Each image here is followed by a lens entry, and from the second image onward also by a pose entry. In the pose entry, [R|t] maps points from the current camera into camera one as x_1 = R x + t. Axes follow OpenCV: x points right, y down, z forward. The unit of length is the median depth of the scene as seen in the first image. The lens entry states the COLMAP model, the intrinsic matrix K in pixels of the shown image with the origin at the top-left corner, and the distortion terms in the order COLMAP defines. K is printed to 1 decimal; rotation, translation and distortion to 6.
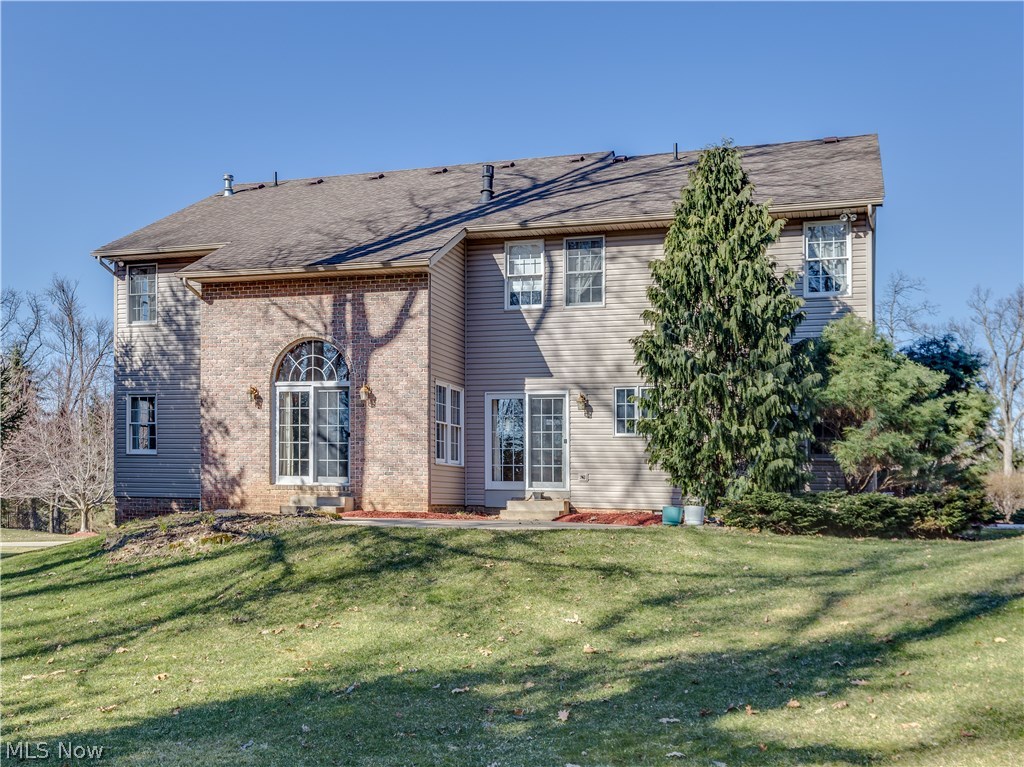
lens RADIAL K [[853.6, 0, 512.3], [0, 853.6, 384.1], [0, 0, 1]] dist [-0.003297, -0.004413]
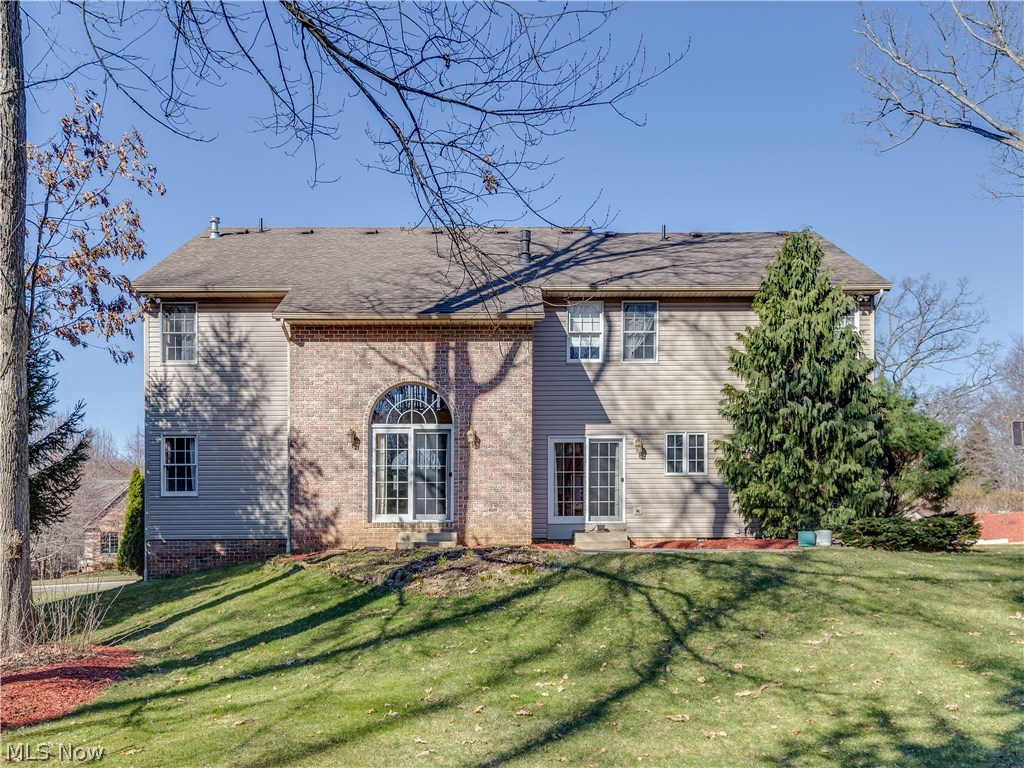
lens RADIAL K [[763.8, 0, 516.3], [0, 763.8, 451.4], [0, 0, 1]] dist [-0.000315, 0.000184]
pose [[0.961555, 0.005337, 0.274562, -0.359511], [-0.011277, 0.999735, 0.020060, 0.010017], [-0.274382, -0.022385, 0.961360, 0.058819]]
